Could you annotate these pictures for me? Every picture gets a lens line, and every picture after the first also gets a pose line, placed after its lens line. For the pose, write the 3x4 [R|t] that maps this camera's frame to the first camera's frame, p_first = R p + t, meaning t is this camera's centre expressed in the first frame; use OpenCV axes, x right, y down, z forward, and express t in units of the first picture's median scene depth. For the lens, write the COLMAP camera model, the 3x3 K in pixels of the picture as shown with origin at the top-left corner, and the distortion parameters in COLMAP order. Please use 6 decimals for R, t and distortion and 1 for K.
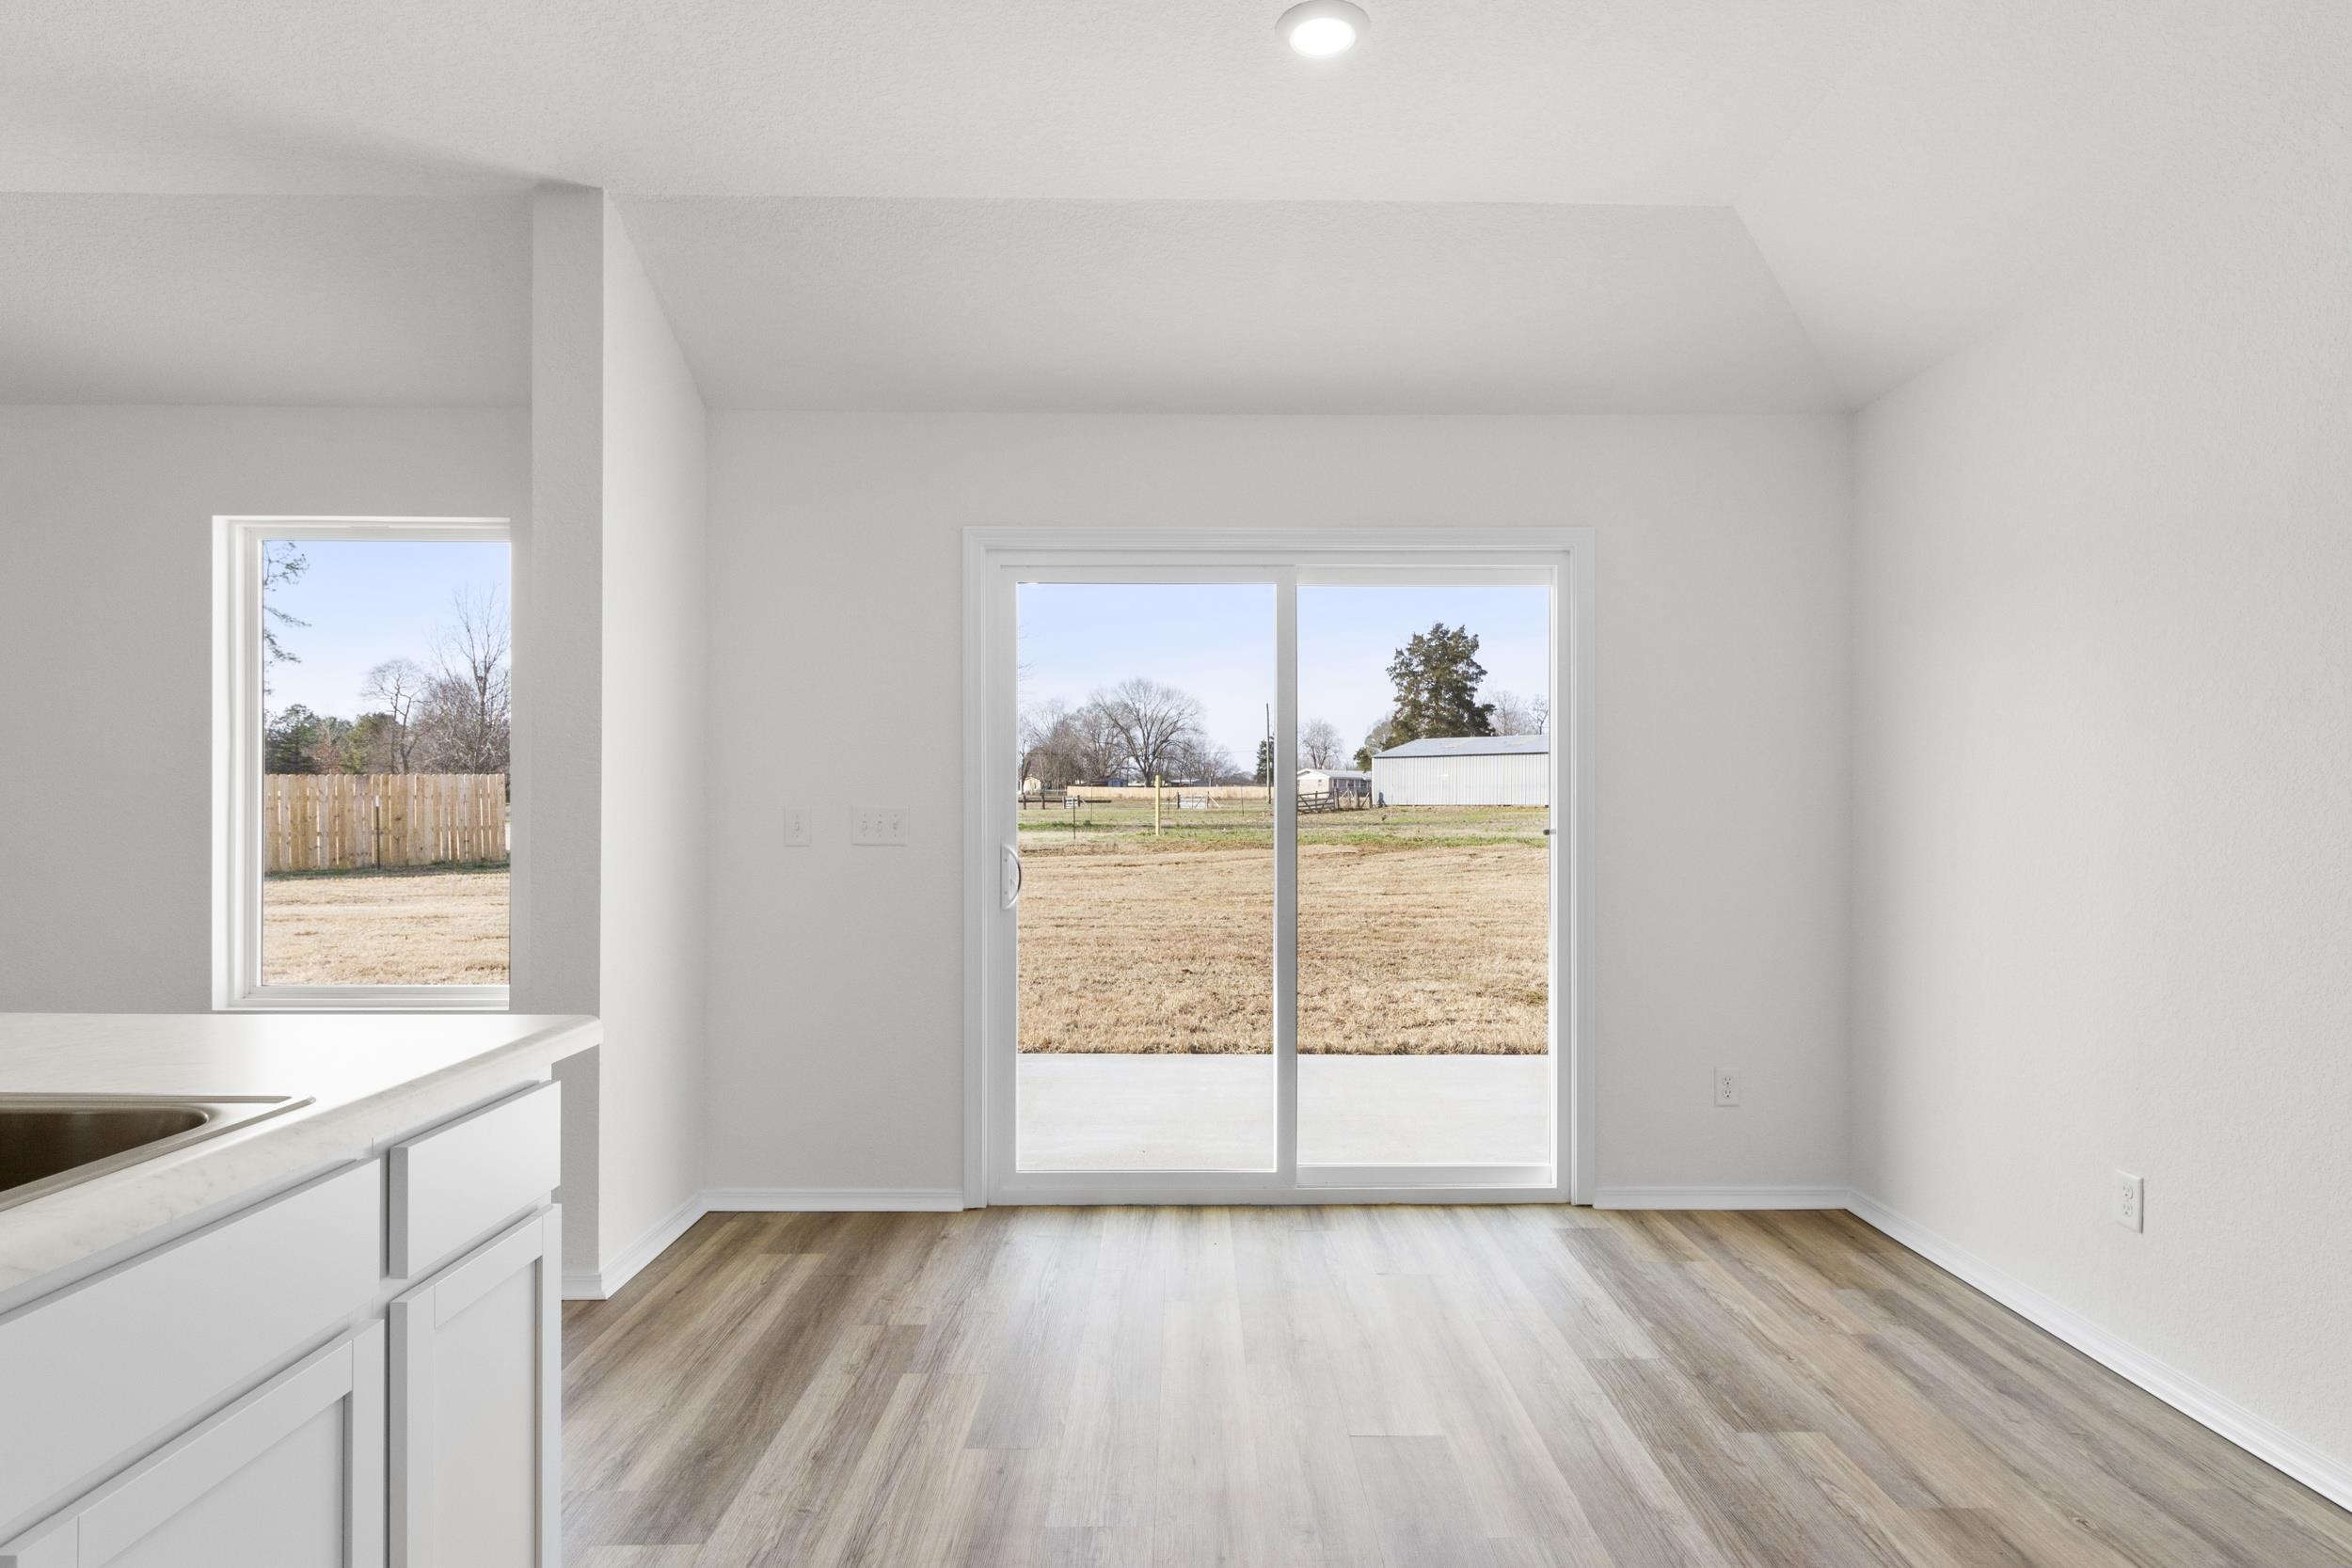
lens RADIAL K [[1278.7, 0, 1186.2], [0, 1278.7, 819.8], [0, 0, 1]] dist [0.002536, 0.000993]
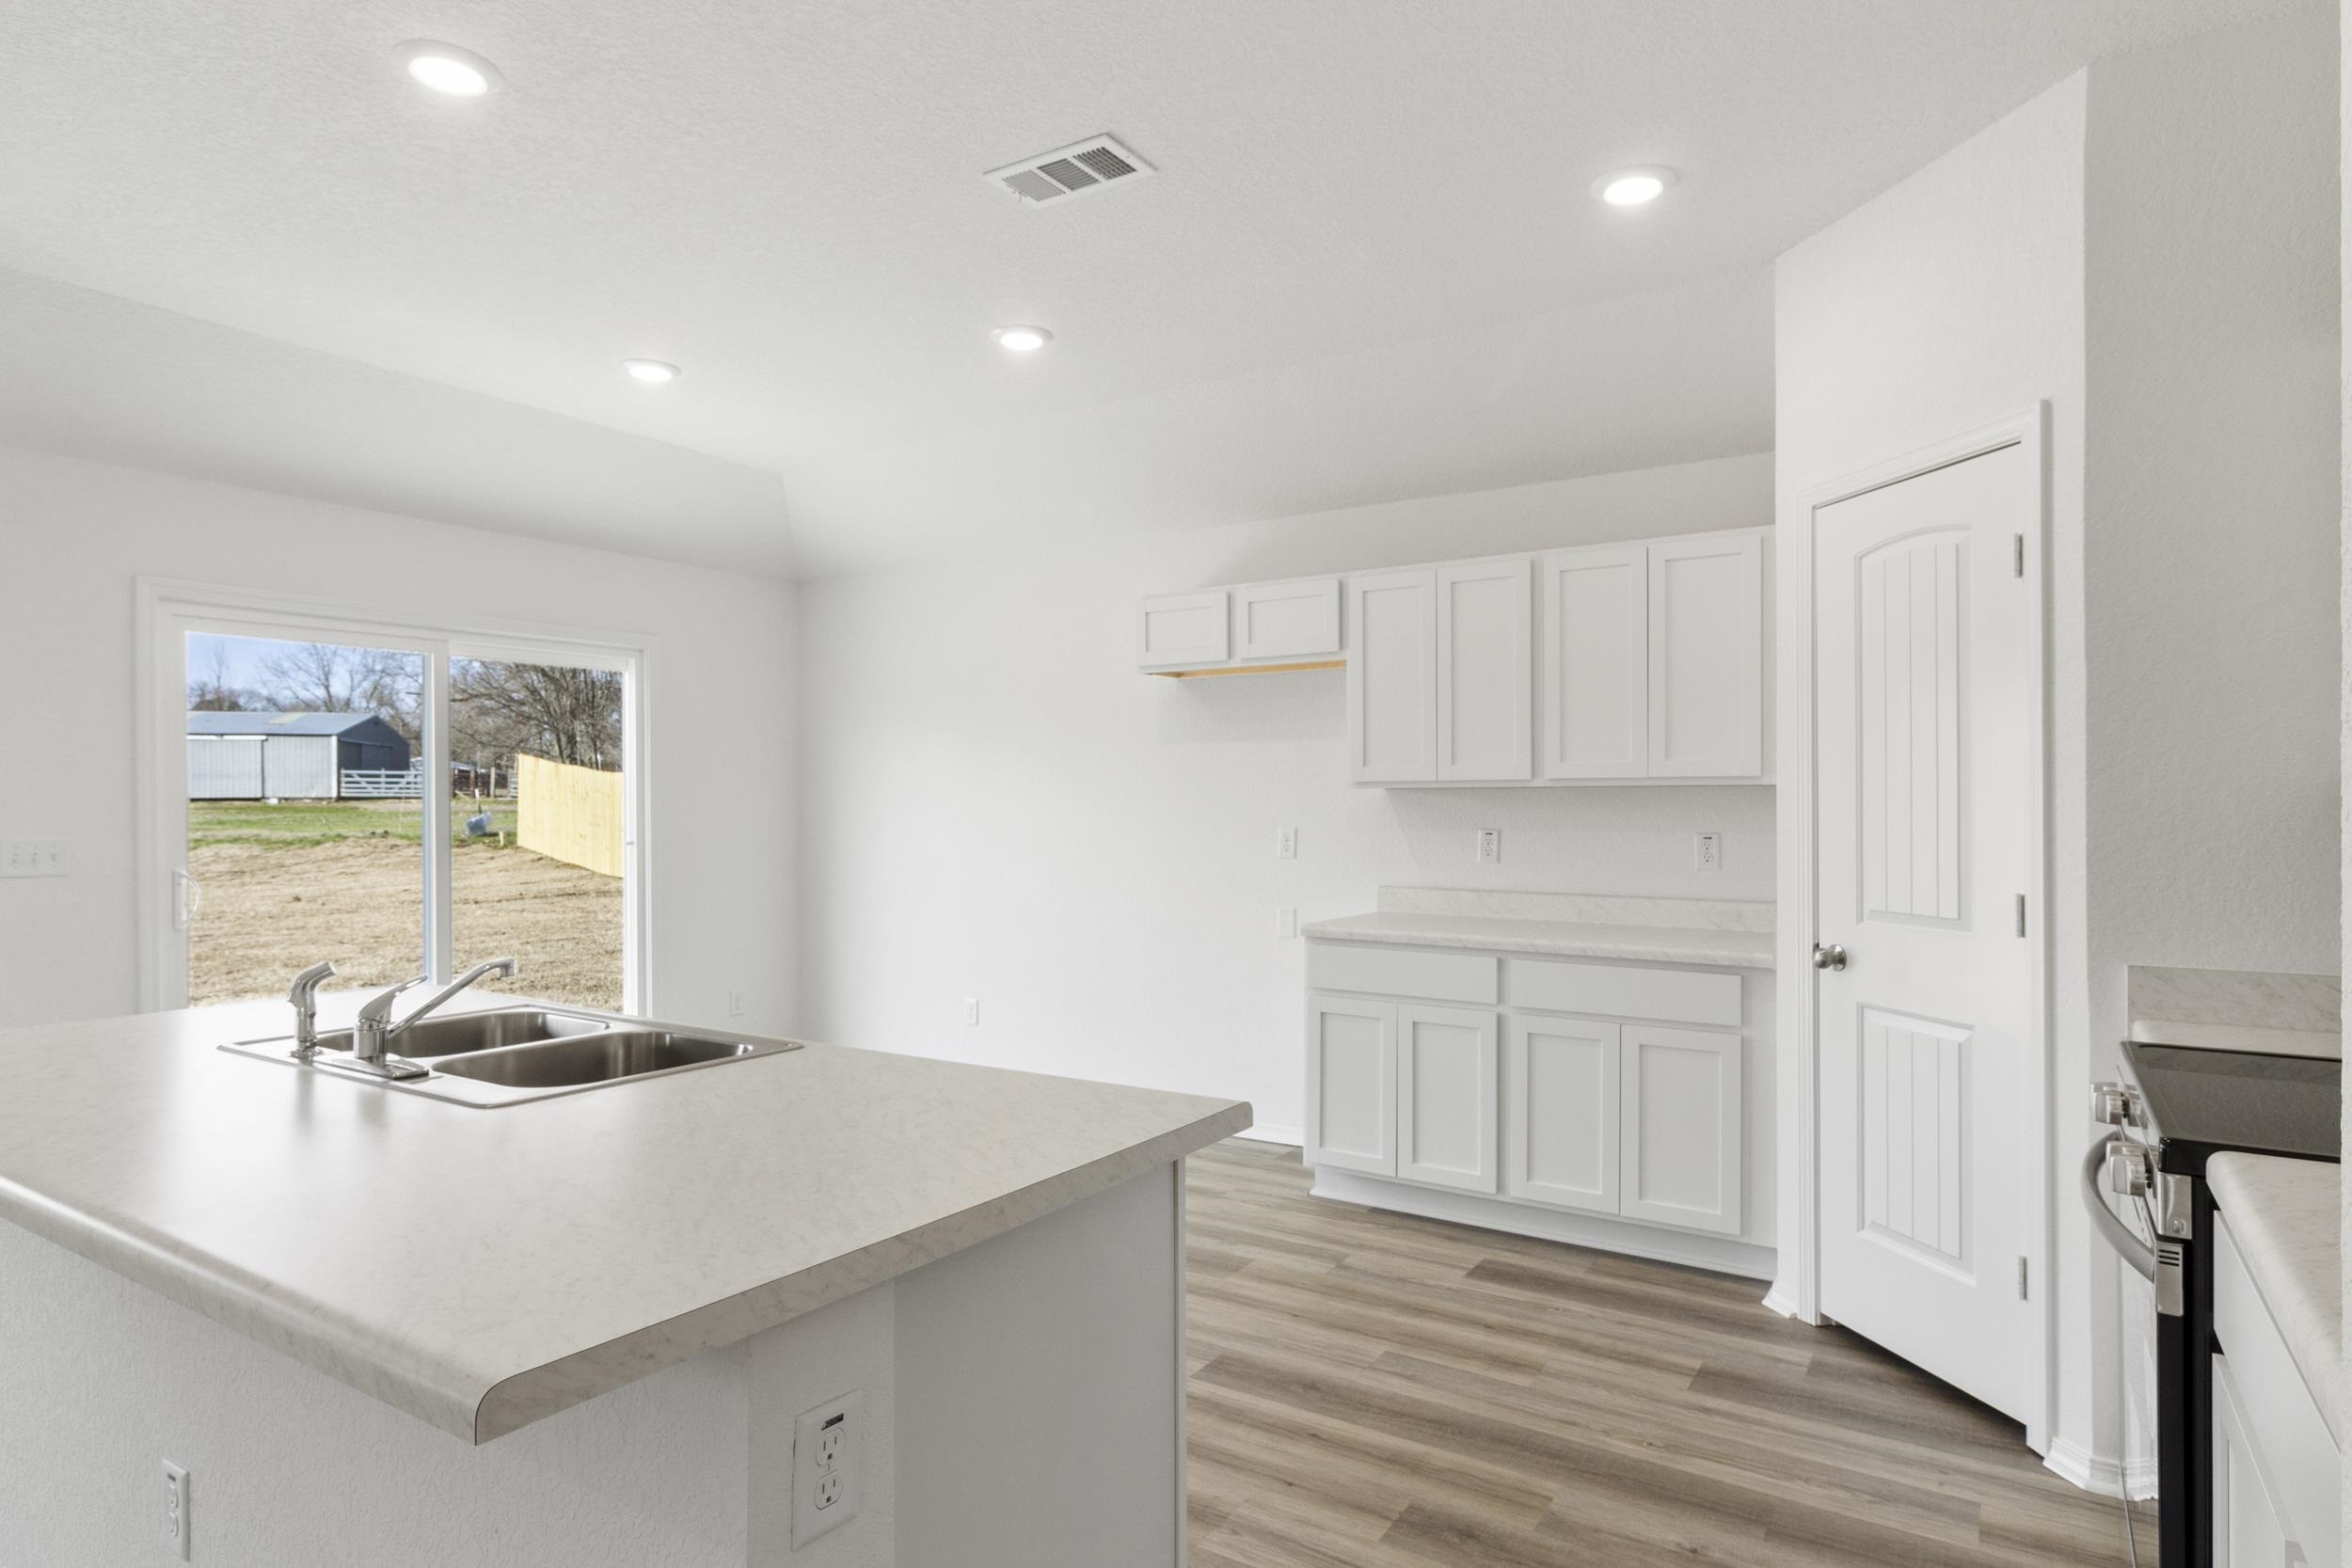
lens RADIAL K [[1278.7, 0, 1195.2], [0, 1278.7, 799.2], [0, 0, 1]] dist [0.002536, 0.000993]
pose [[0.538745, -0.000784, 0.842469, -0.621540], [0.008275, 0.999956, -0.004361, -0.029827], [-0.842428, 0.009321, 0.538728, -0.330389]]
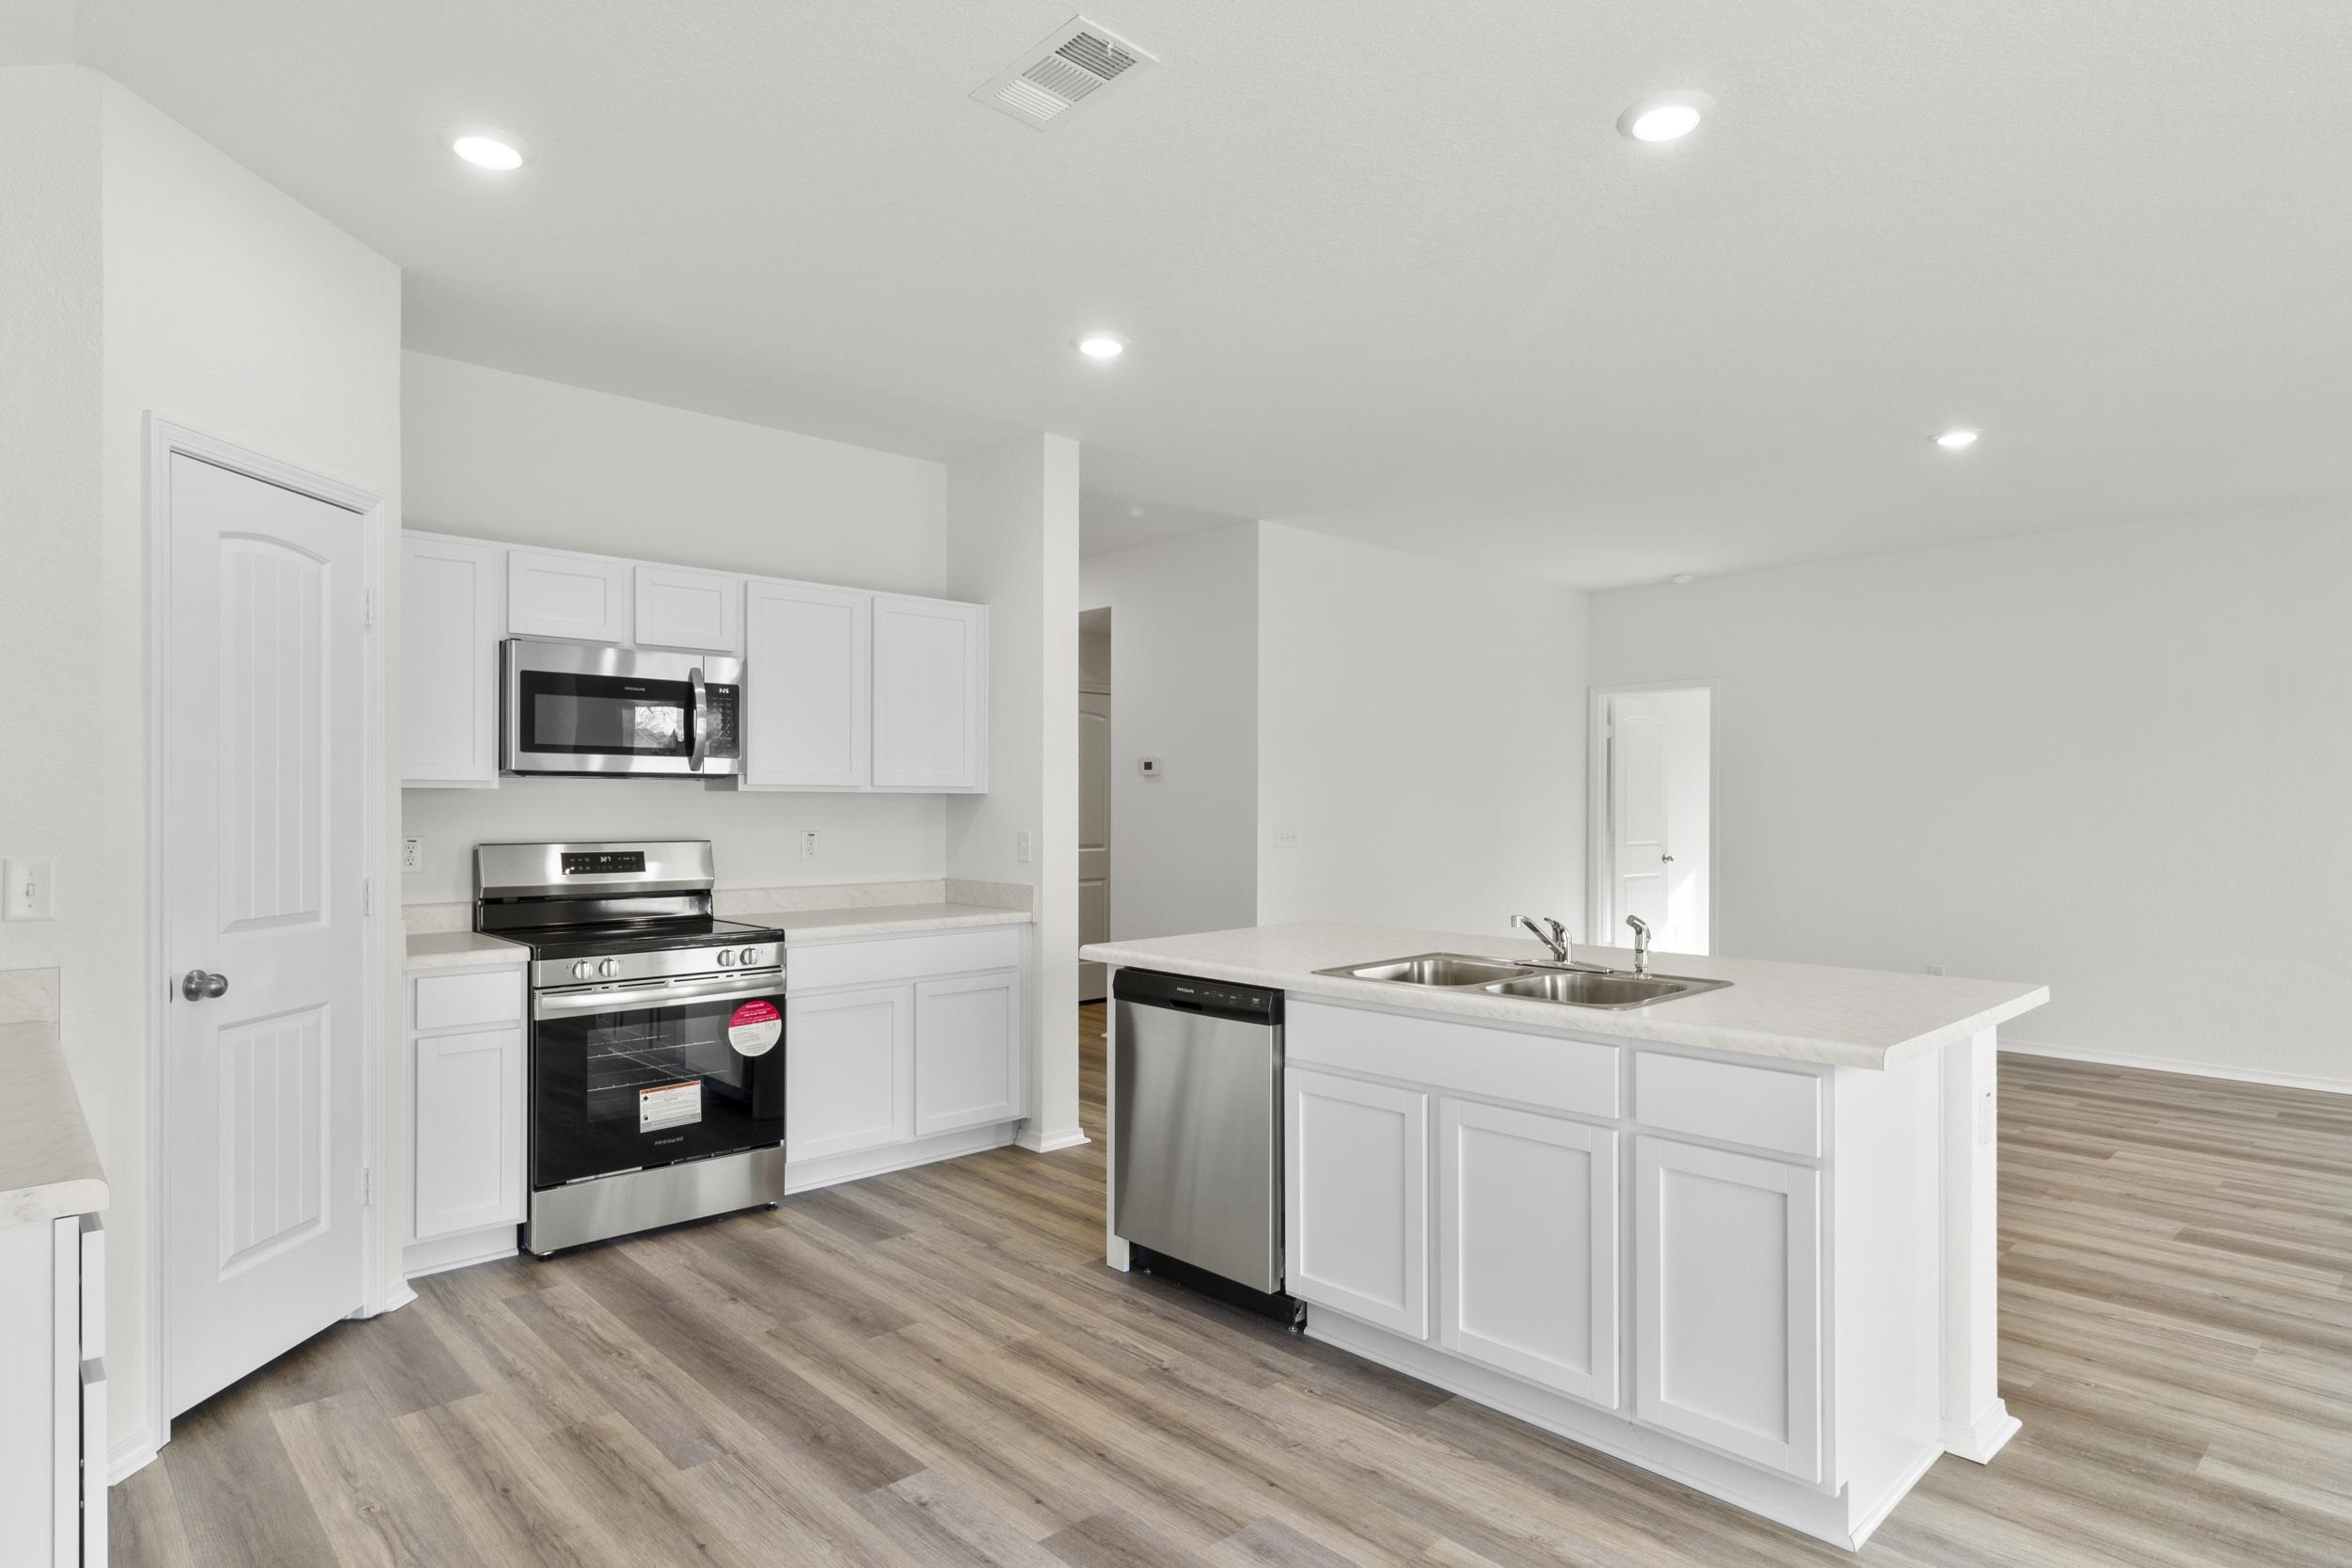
lens RADIAL K [[1278.7, 0, 1192.3], [0, 1278.7, 802.2], [0, 0, 1]] dist [0.002536, 0.000993]
pose [[-0.729810, -0.003120, -0.683643, 0.400211], [-0.007180, 0.999969, 0.003101, -0.036386], [0.683613, 0.007171, -0.729810, 0.687851]]
